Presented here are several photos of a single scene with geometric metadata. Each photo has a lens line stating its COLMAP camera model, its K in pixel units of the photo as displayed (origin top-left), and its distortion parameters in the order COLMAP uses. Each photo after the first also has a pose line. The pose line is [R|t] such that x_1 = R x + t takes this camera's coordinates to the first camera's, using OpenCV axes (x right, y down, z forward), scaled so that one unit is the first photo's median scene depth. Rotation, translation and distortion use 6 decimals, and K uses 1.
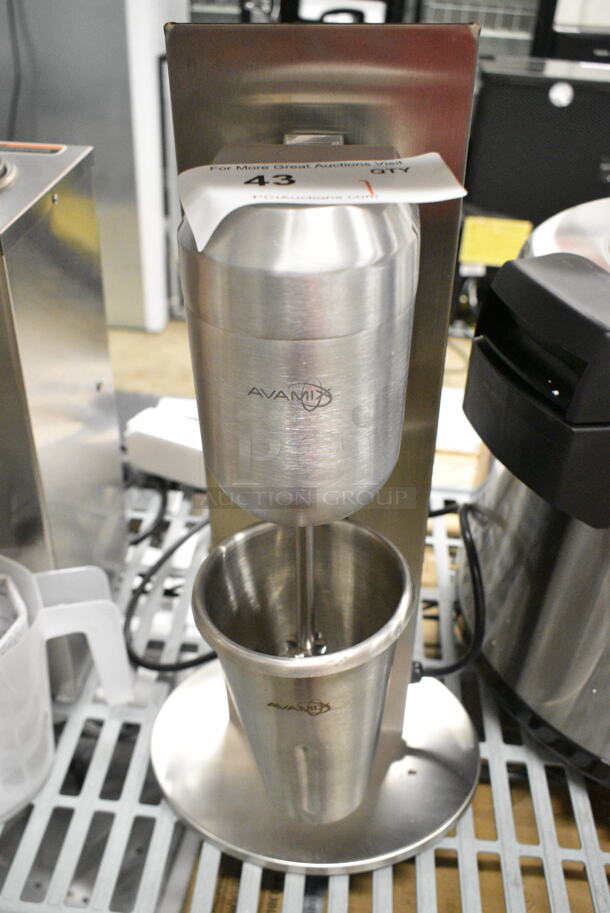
lens RADIAL K [[815.2, 0, 305.0], [0, 815.2, 456.5], [0, 0, 1]] dist [-0.004296, 0.006127]
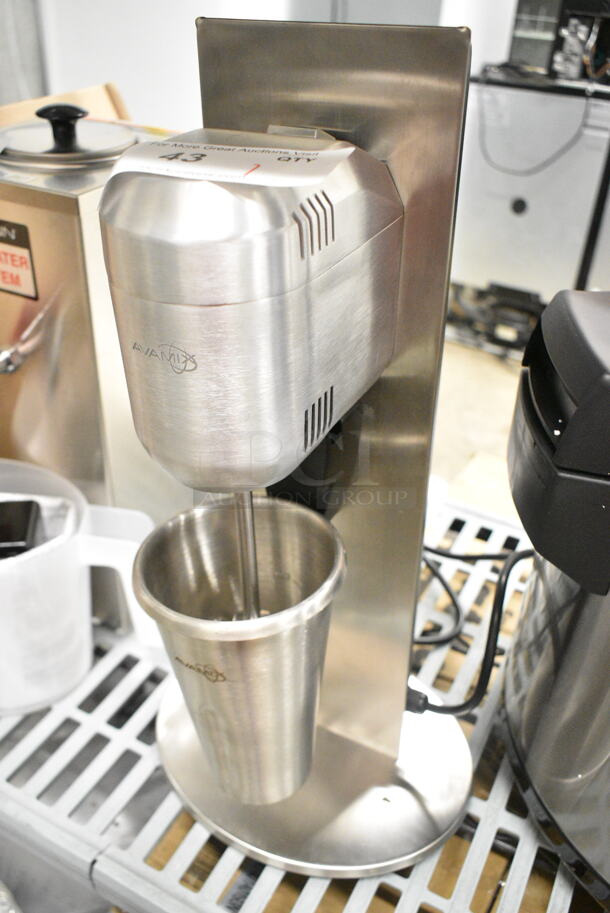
lens RADIAL K [[815.2, 0, 305.0], [0, 815.2, 456.5], [0, 0, 1]] dist [-0.004296, 0.006127]
pose [[0.922802, 0.210780, -0.322502, 0.304374], [-0.219596, 0.975547, 0.009249, 0.002085], [0.316566, 0.062286, 0.946524, 0.029307]]
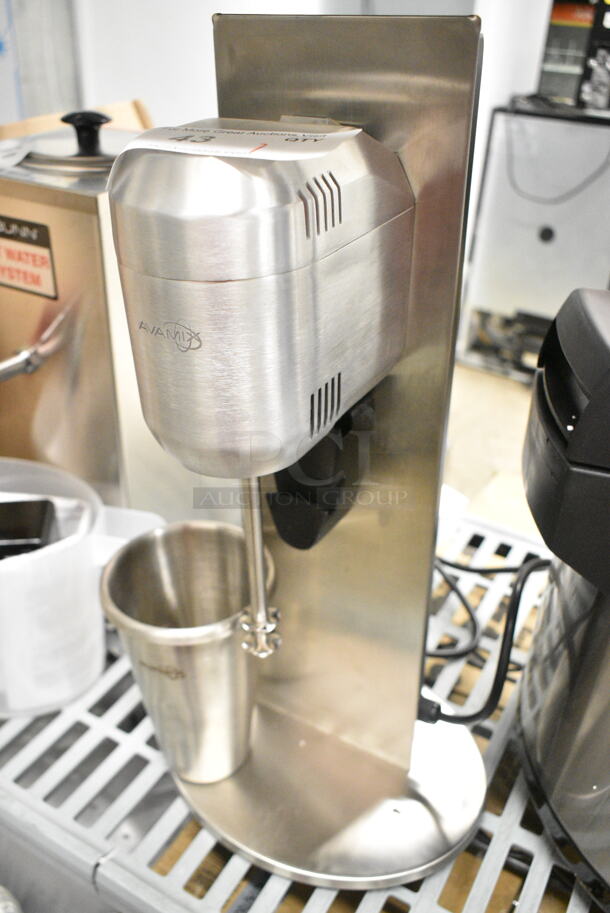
lens RADIAL K [[815.2, 0, 305.0], [0, 815.2, 456.5], [0, 0, 1]] dist [-0.004296, 0.006127]
pose [[0.908002, 0.211968, -0.361389, 0.328079], [-0.235030, 0.971771, -0.020540, 0.035891], [0.346833, 0.103587, 0.932189, 0.042088]]
